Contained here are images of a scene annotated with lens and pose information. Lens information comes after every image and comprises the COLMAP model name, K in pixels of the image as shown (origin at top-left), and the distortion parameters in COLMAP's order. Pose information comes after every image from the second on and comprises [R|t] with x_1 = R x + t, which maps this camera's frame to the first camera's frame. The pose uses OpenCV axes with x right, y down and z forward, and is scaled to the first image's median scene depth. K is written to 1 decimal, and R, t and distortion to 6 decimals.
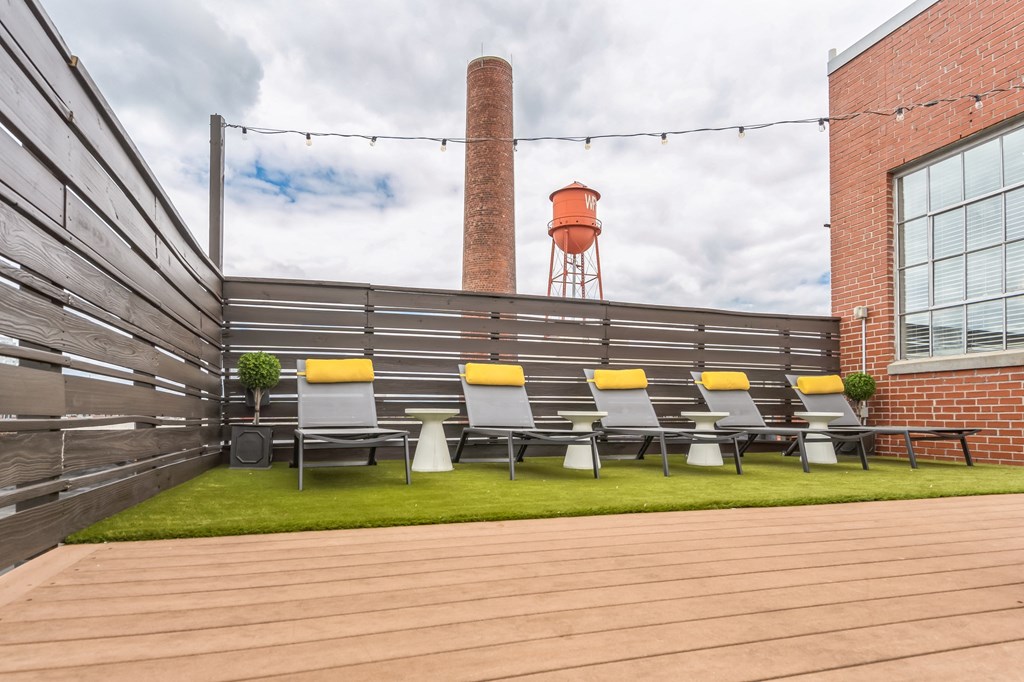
lens RADIAL K [[594.5, 0, 512.0], [0, 594.5, 412.1], [0, 0, 1]] dist [0.003557, 0.000327]
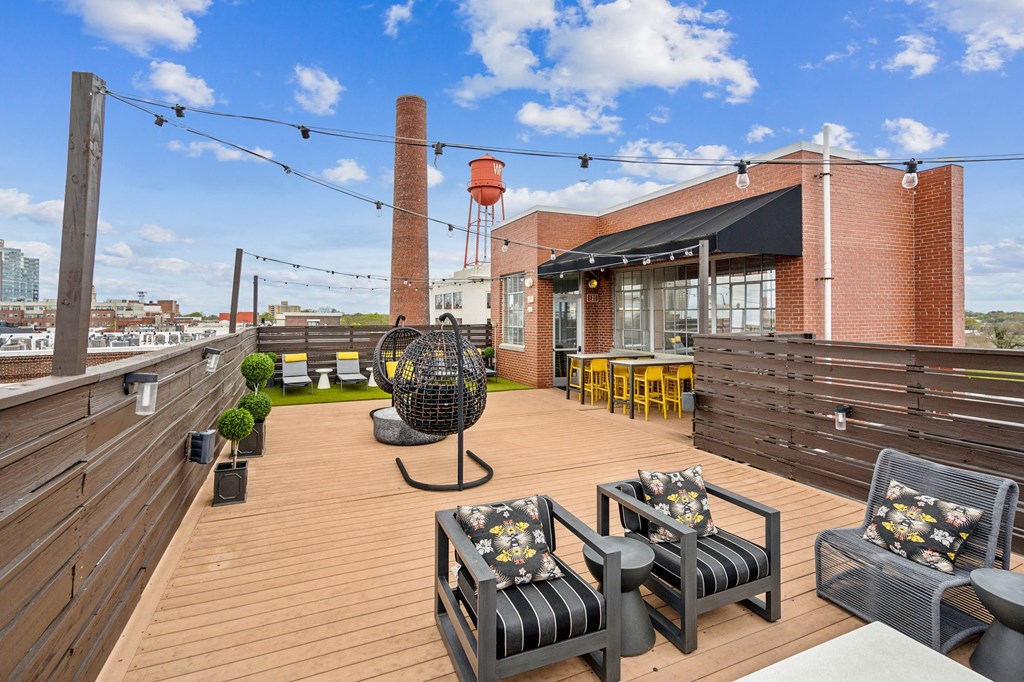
lens RADIAL K [[486.1, 0, 517.8], [0, 486.1, 312.2], [0, 0, 1]] dist [-0.003715, -0.000119]
pose [[0.993257, 0.002471, 0.115904, 0.094721], [-0.003369, 0.999966, 0.007552, -0.052635], [-0.115881, -0.007891, 0.993232, -0.276111]]
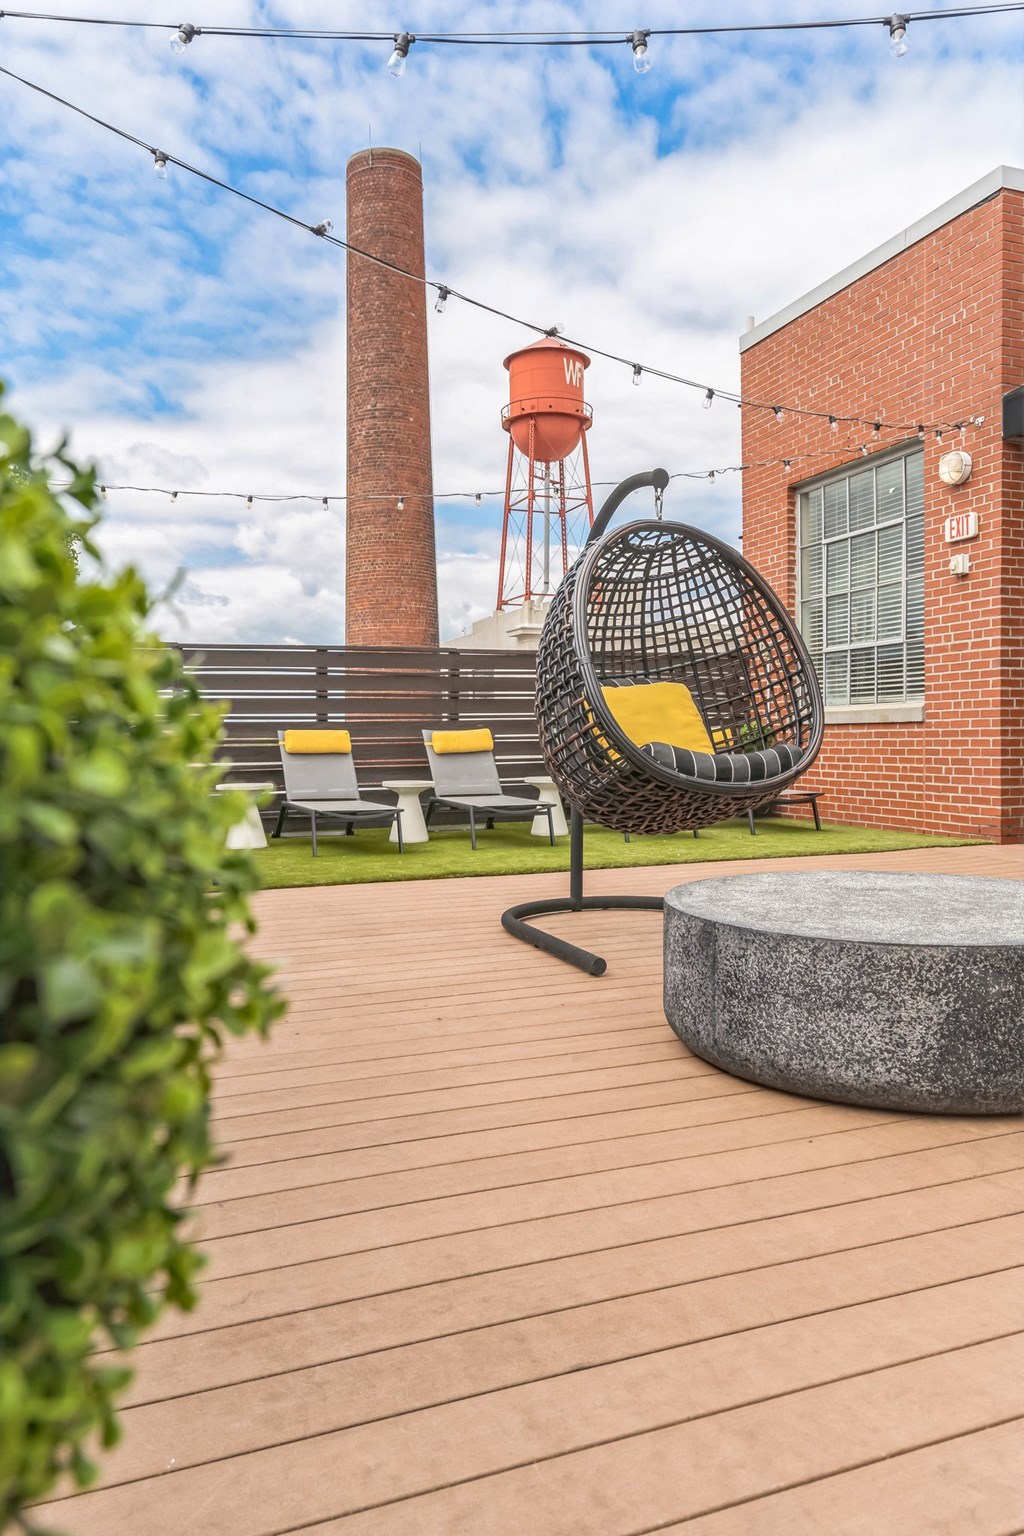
lens RADIAL K [[1054.0, 0, 512.6], [0, 1054.0, 768.5], [0, 0, 1]] dist [0.026977, 0.001722]
pose [[0.998728, -0.015606, 0.047938, 0.032407], [0.013622, 0.999048, 0.041442, -0.013959], [-0.048539, -0.040736, 0.997990, -0.107556]]
